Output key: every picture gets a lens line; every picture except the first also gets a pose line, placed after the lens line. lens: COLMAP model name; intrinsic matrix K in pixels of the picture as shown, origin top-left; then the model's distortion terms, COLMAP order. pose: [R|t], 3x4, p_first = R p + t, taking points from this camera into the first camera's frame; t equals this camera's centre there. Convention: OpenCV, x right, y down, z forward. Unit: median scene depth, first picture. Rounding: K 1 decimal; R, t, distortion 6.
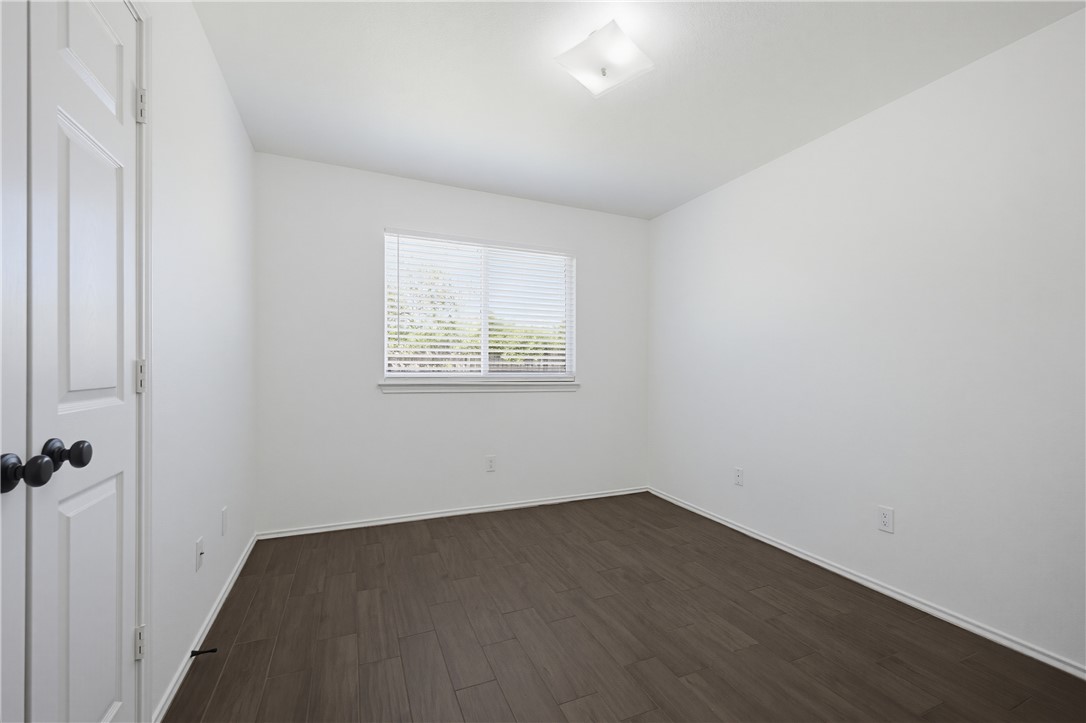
lens RADIAL K [[455.8, 0, 546.6], [0, 455.8, 367.9], [0, 0, 1]] dist [-0.002204, -0.000186]
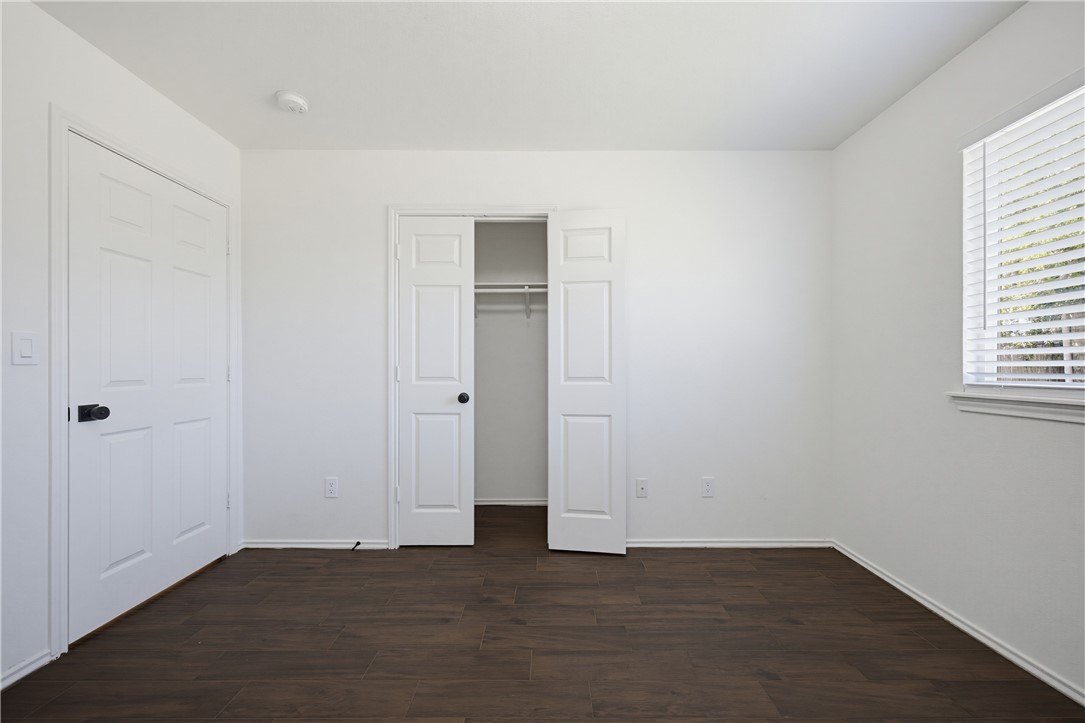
lens RADIAL K [[405.5, 0, 544.8], [0, 405.5, 362.1], [0, 0, 1]] dist [0.001674, 0.000116]
pose [[-0.409213, -0.015198, -0.912312, 0.440870], [-0.009706, 0.999877, -0.012303, 0.003553], [0.912387, 0.003820, -0.409310, 0.878179]]
